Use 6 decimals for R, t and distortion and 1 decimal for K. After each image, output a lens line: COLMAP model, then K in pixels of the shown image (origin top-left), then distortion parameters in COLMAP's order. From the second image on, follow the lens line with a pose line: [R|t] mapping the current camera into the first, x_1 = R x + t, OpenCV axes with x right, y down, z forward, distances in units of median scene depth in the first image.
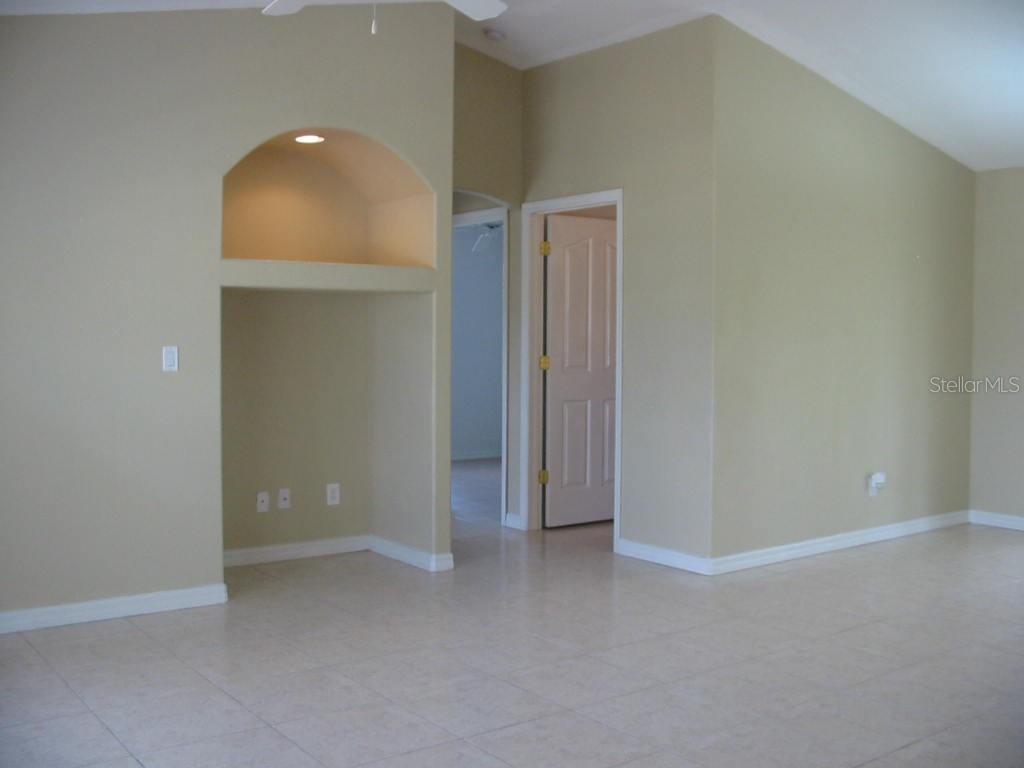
lens RADIAL K [[1052.0, 0, 499.2], [0, 1052.0, 381.5], [0, 0, 1]] dist [-0.188607, 0.212217]
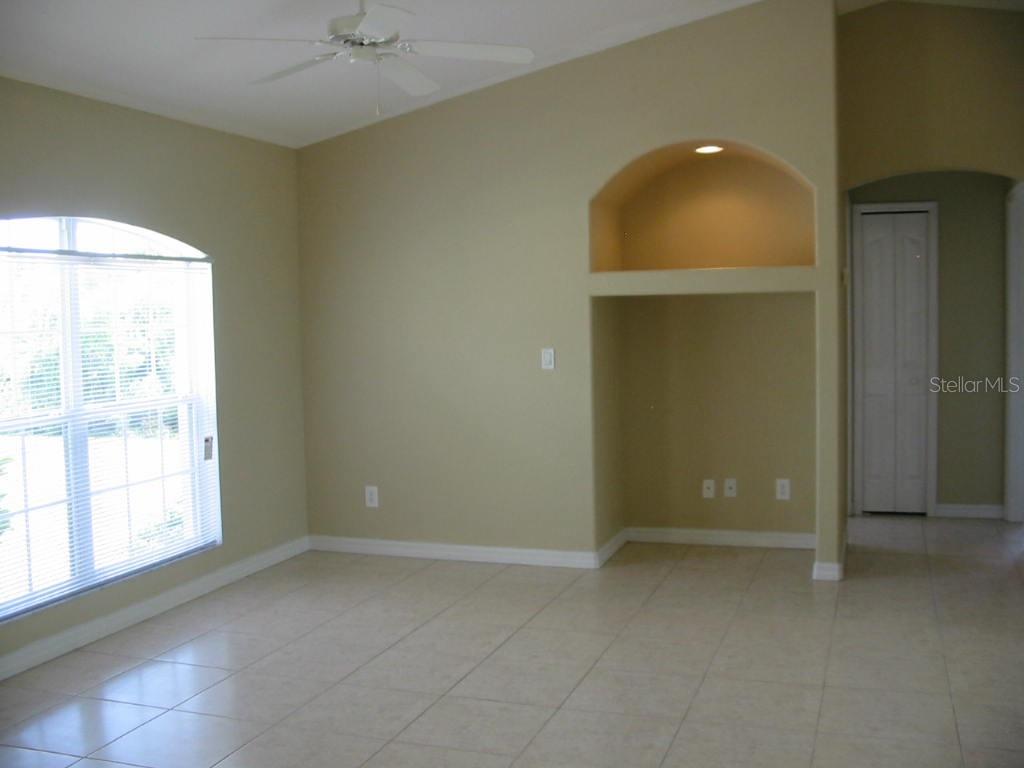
lens RADIAL K [[1052.0, 0, 499.2], [0, 1052.0, 381.5], [0, 0, 1]] dist [-0.188607, 0.212217]
pose [[0.558882, 0.036225, -0.828456, 0.523362], [-0.009774, 0.999264, 0.037101, -0.031821], [0.829190, -0.012638, 0.558824, 0.210767]]
